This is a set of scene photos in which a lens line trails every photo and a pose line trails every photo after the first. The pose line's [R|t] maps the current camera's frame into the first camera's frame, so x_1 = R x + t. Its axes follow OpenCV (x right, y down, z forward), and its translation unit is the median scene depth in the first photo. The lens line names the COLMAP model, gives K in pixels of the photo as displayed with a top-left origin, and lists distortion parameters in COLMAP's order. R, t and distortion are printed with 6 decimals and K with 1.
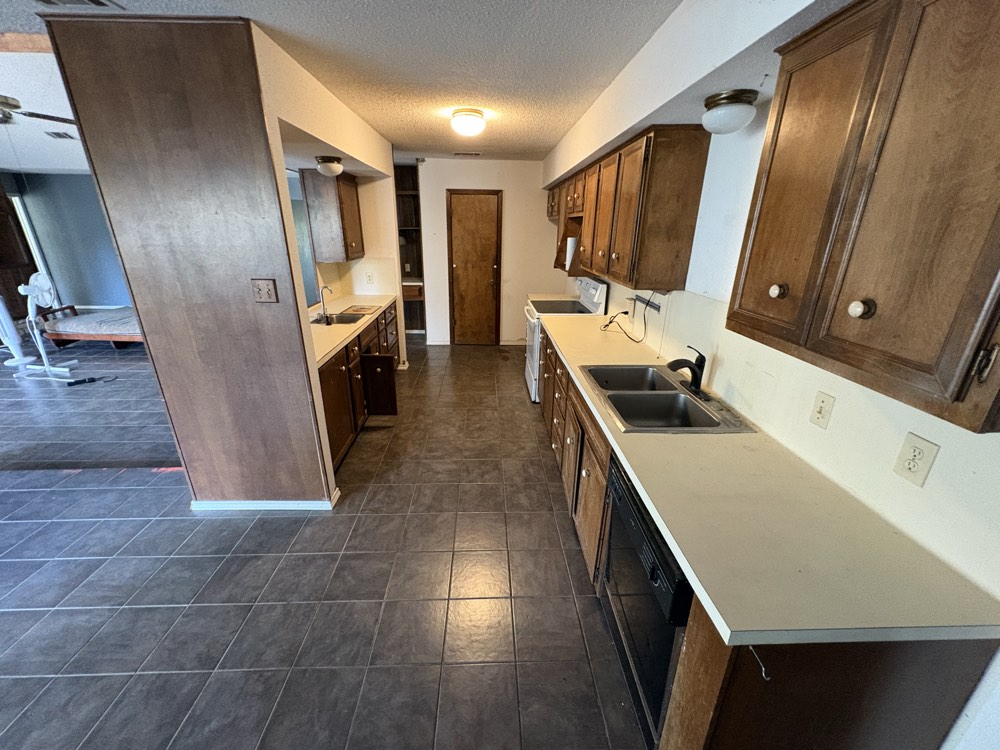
lens RADIAL K [[399.8, 0, 498.9], [0, 399.8, 373.9], [0, 0, 1]] dist [0.001664, 0.000200]
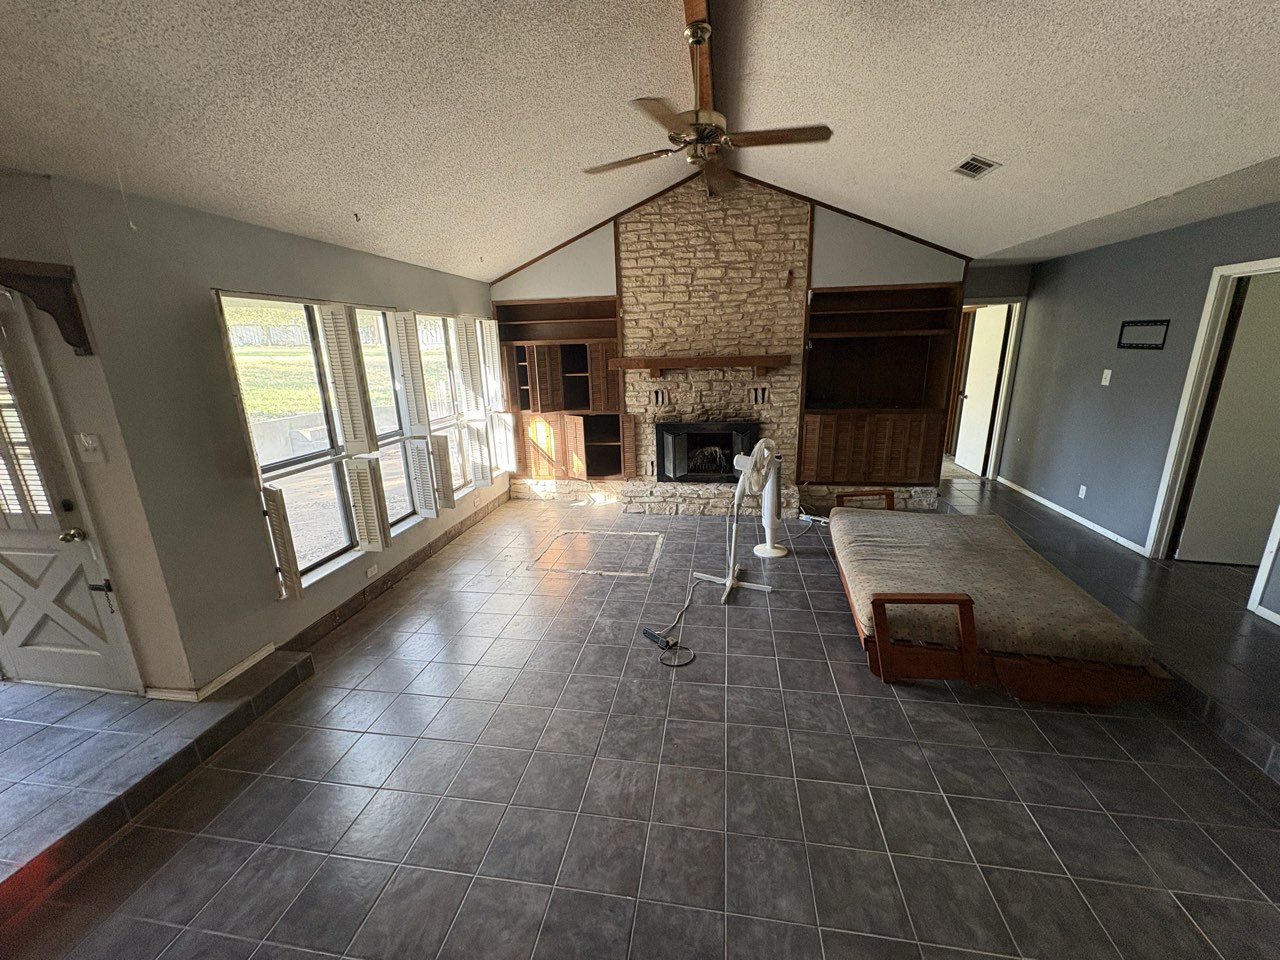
lens RADIAL K [[511.8, 0, 638.6], [0, 511.8, 478.6], [0, 0, 1]] dist [0.001664, 0.000200]
pose [[-0.197249, 0.244149, -0.949465, -0.562882], [-0.315814, 0.901039, 0.297306, -0.502170], [0.928092, 0.358497, -0.100623, 1.289780]]
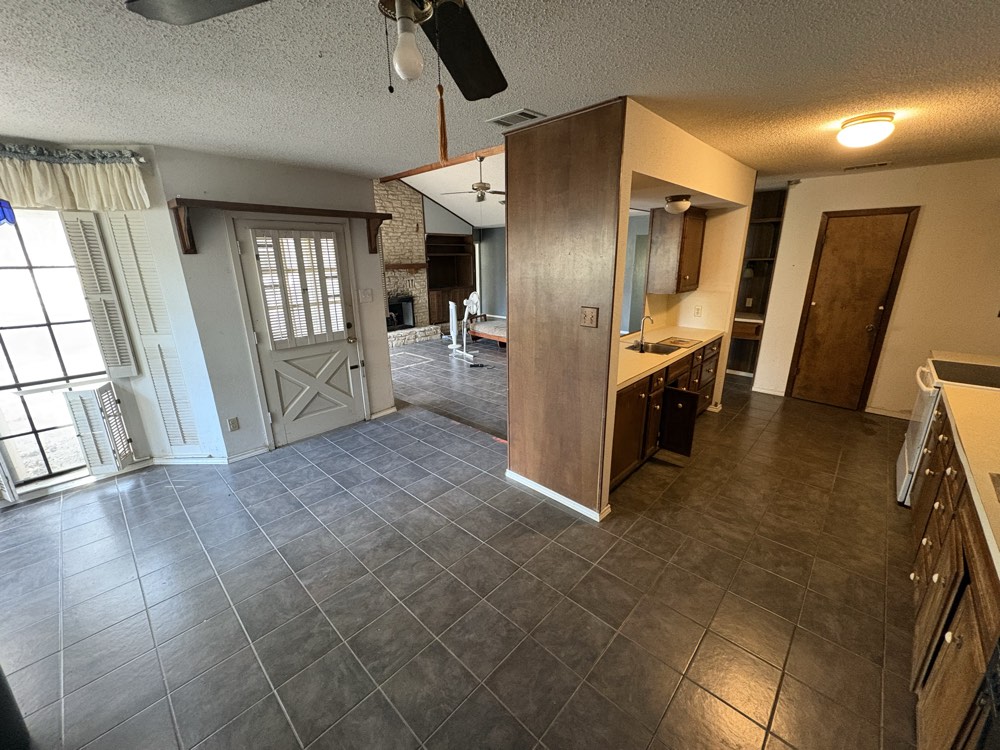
lens RADIAL K [[399.8, 0, 498.9], [0, 399.8, 373.9], [0, 0, 1]] dist [0.001664, 0.000200]
pose [[0.701675, 0.181892, -0.688889, 0.045557], [-0.227945, 0.973357, 0.024826, -0.008500], [0.675051, 0.139609, 0.724442, -0.006189]]
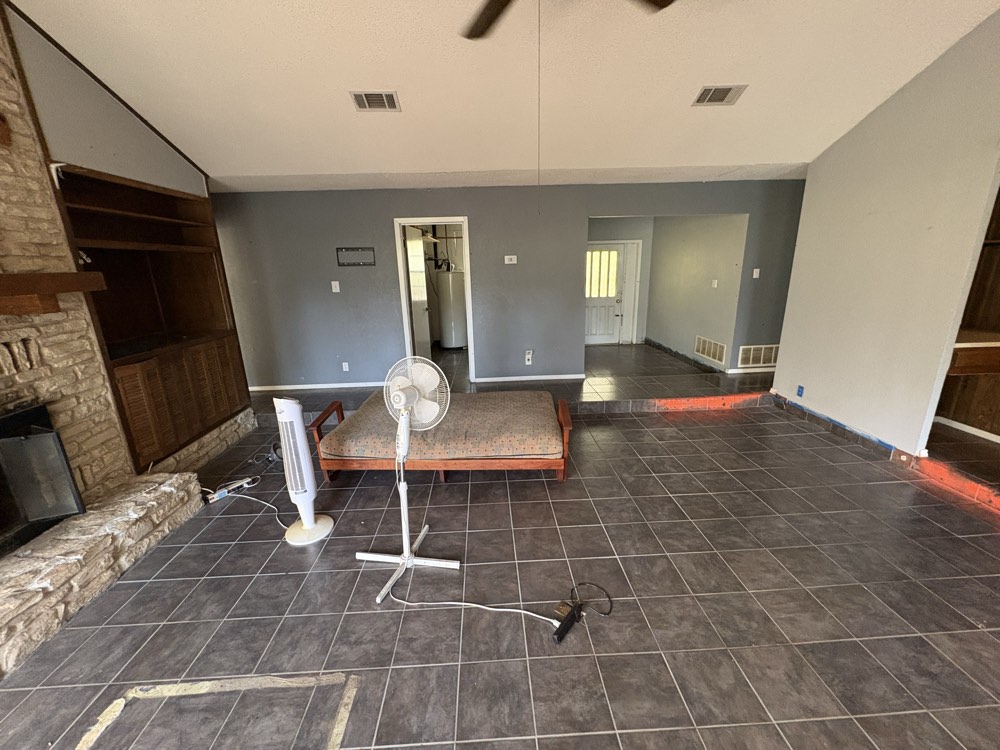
lens RADIAL K [[399.8, 0, 498.9], [0, 399.8, 373.9], [0, 0, 1]] dist [0.001664, 0.000200]
pose [[0.999206, -0.039784, -0.002170, -1.462916], [0.039458, 0.995631, -0.084634, -0.266243], [0.005528, 0.084481, 0.996410, 0.761348]]
